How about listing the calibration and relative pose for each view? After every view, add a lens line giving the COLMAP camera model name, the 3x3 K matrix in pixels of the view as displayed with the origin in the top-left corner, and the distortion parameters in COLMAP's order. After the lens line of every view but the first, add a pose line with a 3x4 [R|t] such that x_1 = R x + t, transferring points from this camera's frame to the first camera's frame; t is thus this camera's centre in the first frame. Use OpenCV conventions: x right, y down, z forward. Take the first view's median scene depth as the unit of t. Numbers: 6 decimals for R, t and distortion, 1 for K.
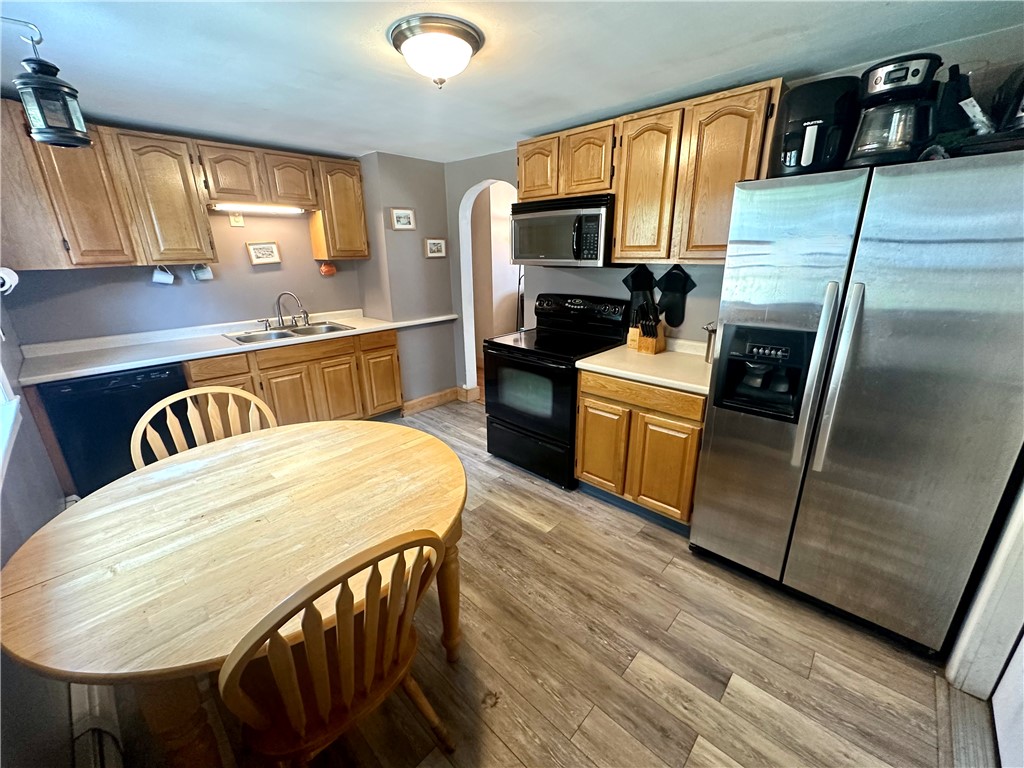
lens RADIAL K [[409.1, 0, 512.0], [0, 409.1, 384.0], [0, 0, 1]] dist [-0.007363, 0.000675]
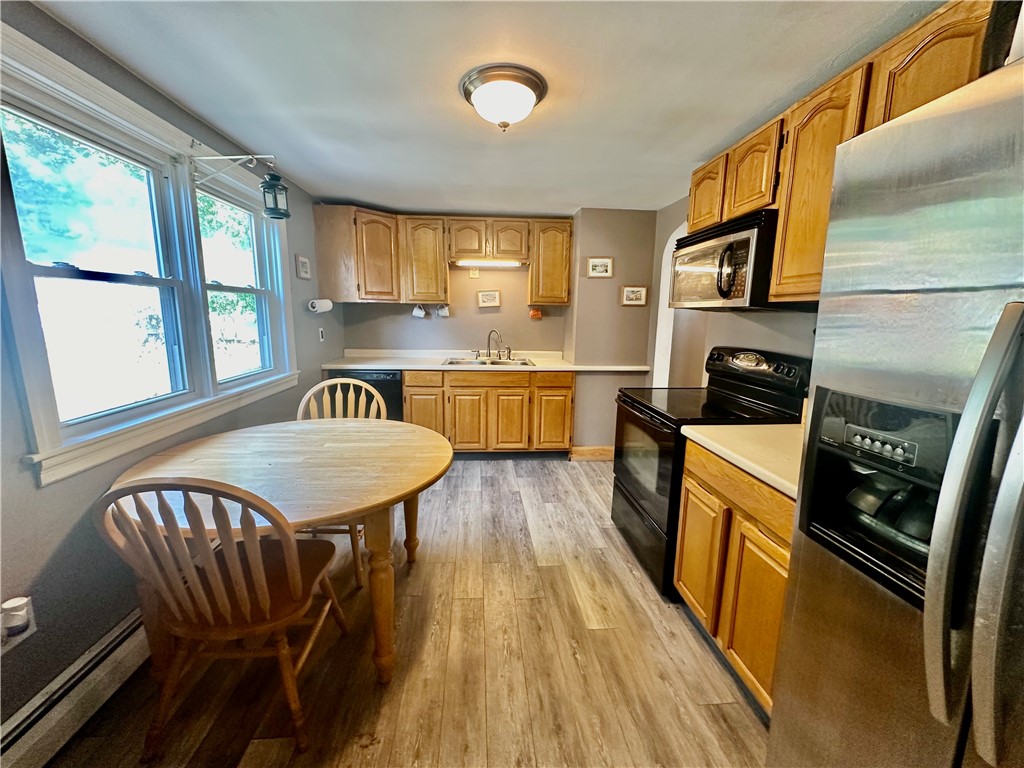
lens RADIAL K [[409.1, 0, 512.0], [0, 409.1, 384.0], [0, 0, 1]] dist [-0.007363, 0.000675]
pose [[0.741998, 0.135074, -0.656653, 0.386743], [-0.229406, 0.971518, -0.059379, -0.012780], [0.629930, 0.194699, 0.751852, 0.205526]]
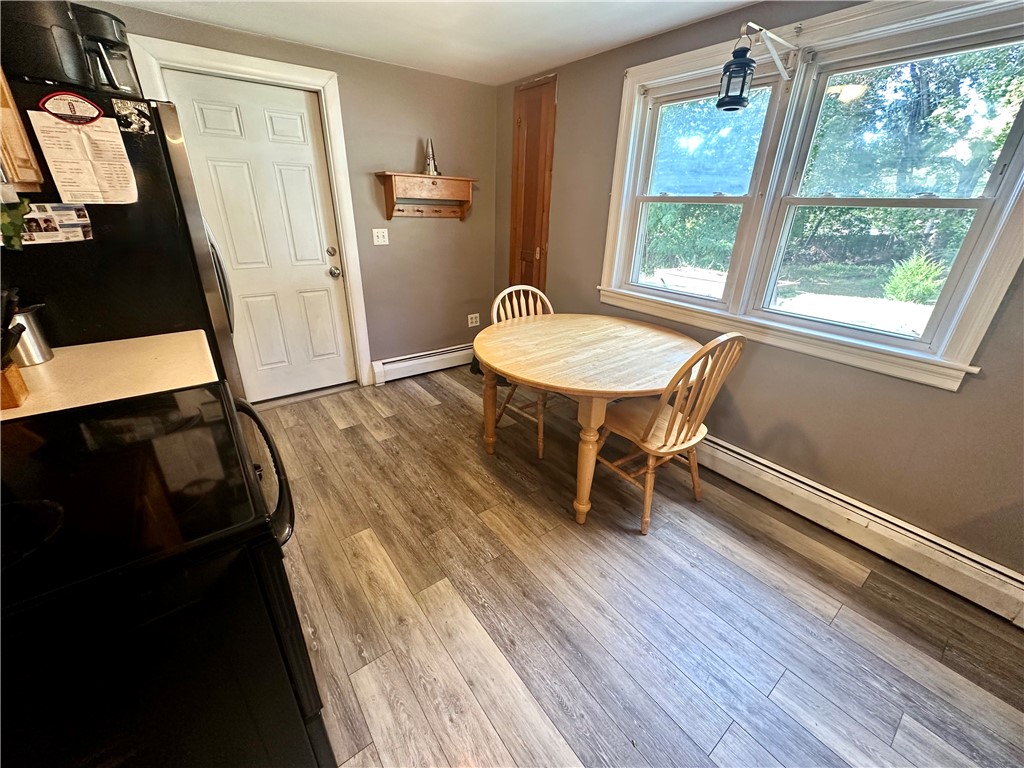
lens RADIAL K [[409.1, 0, 512.0], [0, 409.1, 384.0], [0, 0, 1]] dist [-0.007363, 0.000675]
pose [[-0.985908, -0.081623, 0.146025, -0.277666], [0.036607, 0.746473, 0.664408, -0.375645], [-0.163235, 0.660390, -0.732966, 1.248366]]
